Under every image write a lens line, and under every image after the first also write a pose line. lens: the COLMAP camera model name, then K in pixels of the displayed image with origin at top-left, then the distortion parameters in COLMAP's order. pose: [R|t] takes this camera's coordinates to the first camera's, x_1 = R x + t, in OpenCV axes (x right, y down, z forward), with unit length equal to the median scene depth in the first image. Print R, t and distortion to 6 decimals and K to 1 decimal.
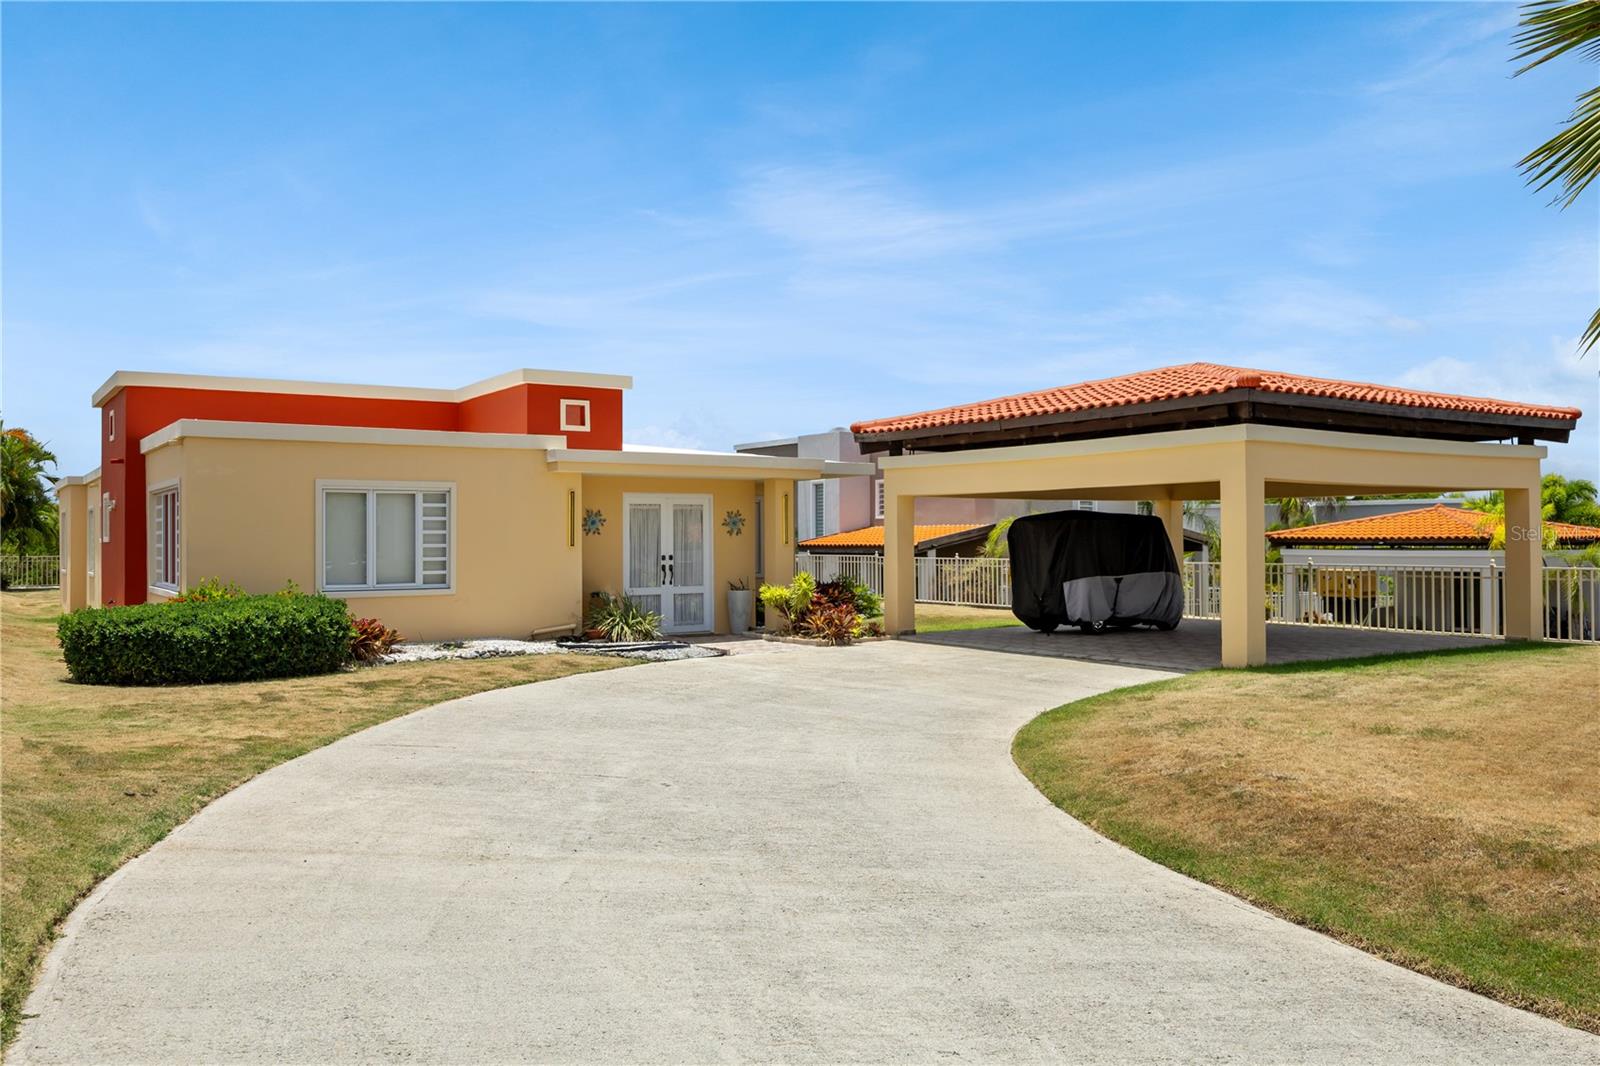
lens RADIAL K [[1243.0, 0, 800.0], [0, 1243.0, 533.0], [0, 0, 1]] dist [0.004402, -0.007418]
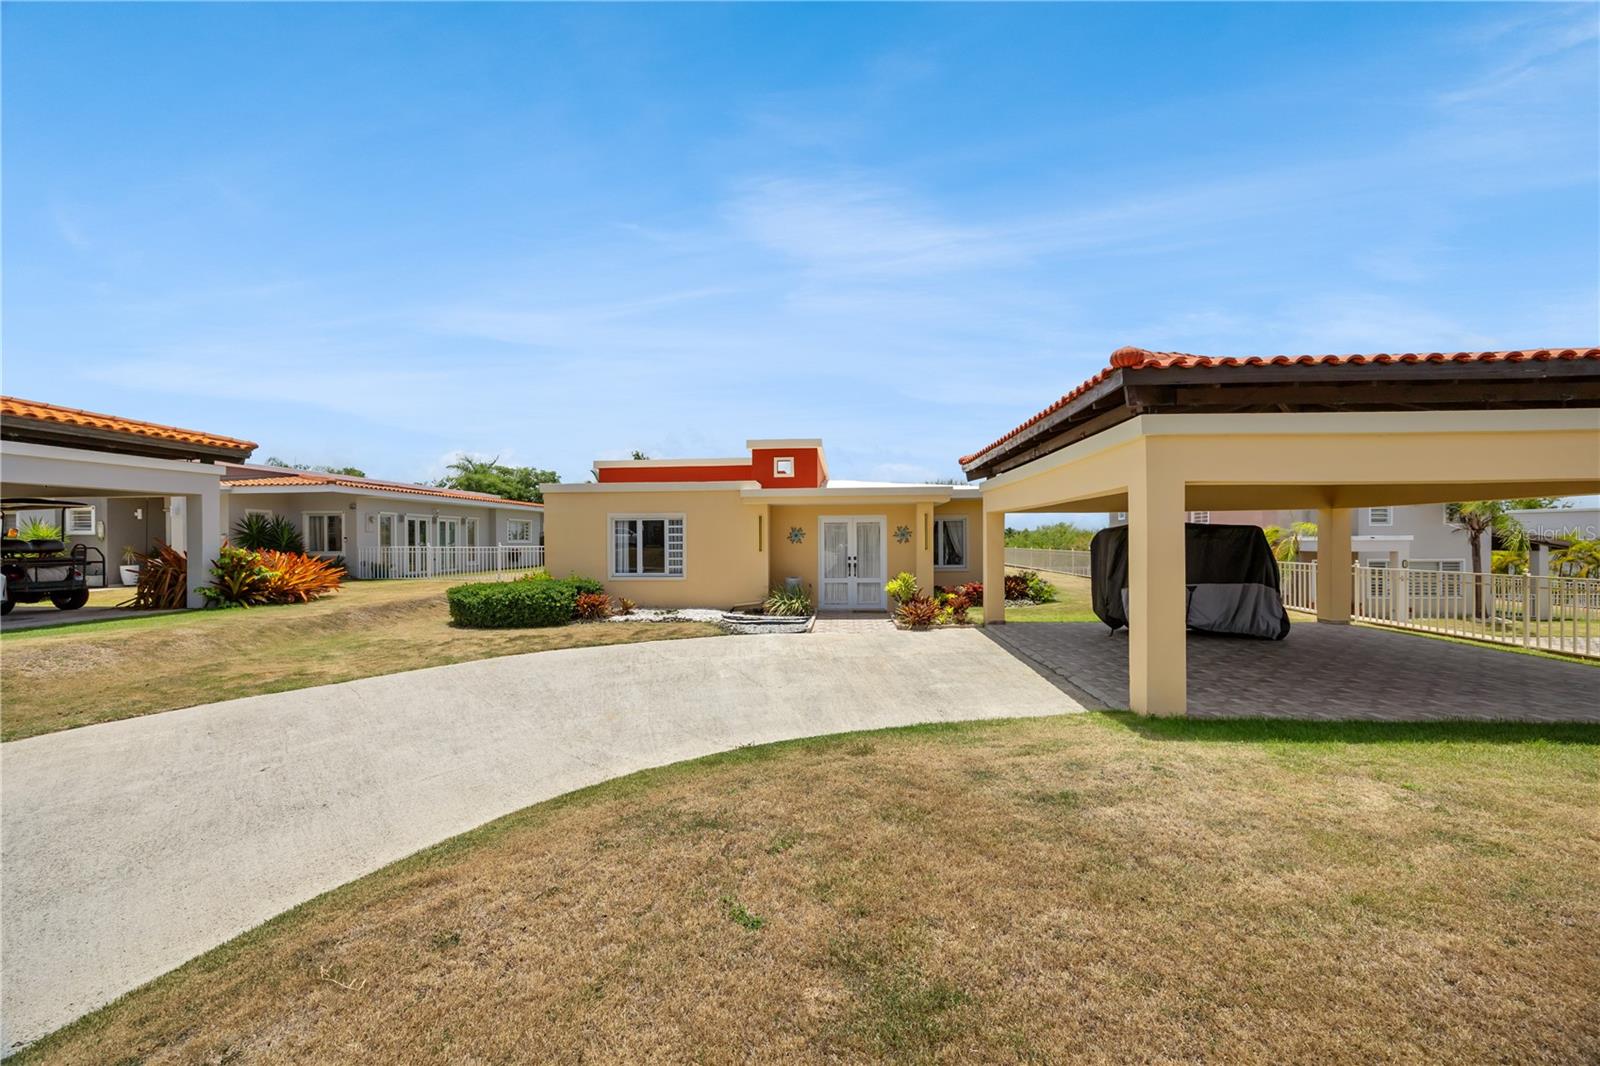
lens RADIAL K [[615.3, 0, 799.7], [0, 615.3, 538.9], [0, 0, 1]] dist [-0.000902, -0.000056]
pose [[0.797885, -0.001401, -0.602808, 0.285536], [0.005898, 0.999968, 0.005484, -0.007827], [0.602781, -0.007931, 0.797867, 0.372319]]
